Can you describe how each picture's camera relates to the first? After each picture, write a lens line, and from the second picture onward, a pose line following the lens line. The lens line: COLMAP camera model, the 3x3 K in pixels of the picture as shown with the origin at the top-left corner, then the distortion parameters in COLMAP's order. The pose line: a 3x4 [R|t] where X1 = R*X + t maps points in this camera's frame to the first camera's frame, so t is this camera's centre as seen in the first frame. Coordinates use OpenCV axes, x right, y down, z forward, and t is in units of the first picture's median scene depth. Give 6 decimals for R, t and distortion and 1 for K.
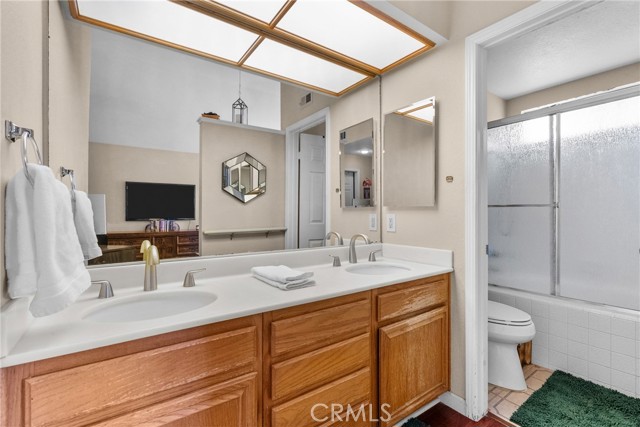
lens RADIAL K [[290.8, 0, 324.5], [0, 290.8, 211.6], [0, 0, 1]] dist [-0.002817, 0.000440]
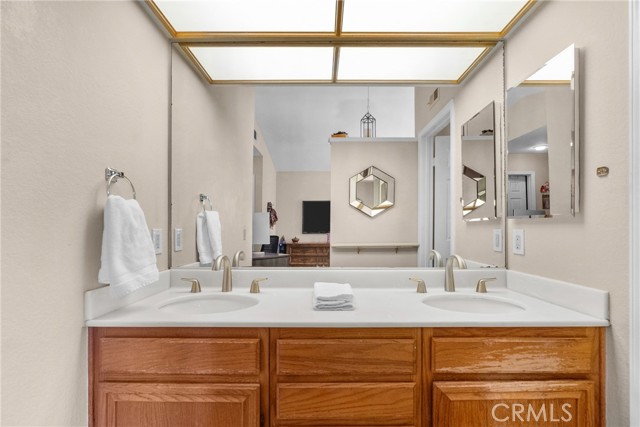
lens RADIAL K [[292.6, 0, 324.3], [0, 292.6, 225.1], [0, 0, 1]] dist [-0.006703, 0.000166]
pose [[0.812057, -0.001874, -0.583575, 0.330291], [0.001330, 0.999998, -0.001361, -0.002386], [0.583576, 0.000329, 0.812058, 0.182804]]
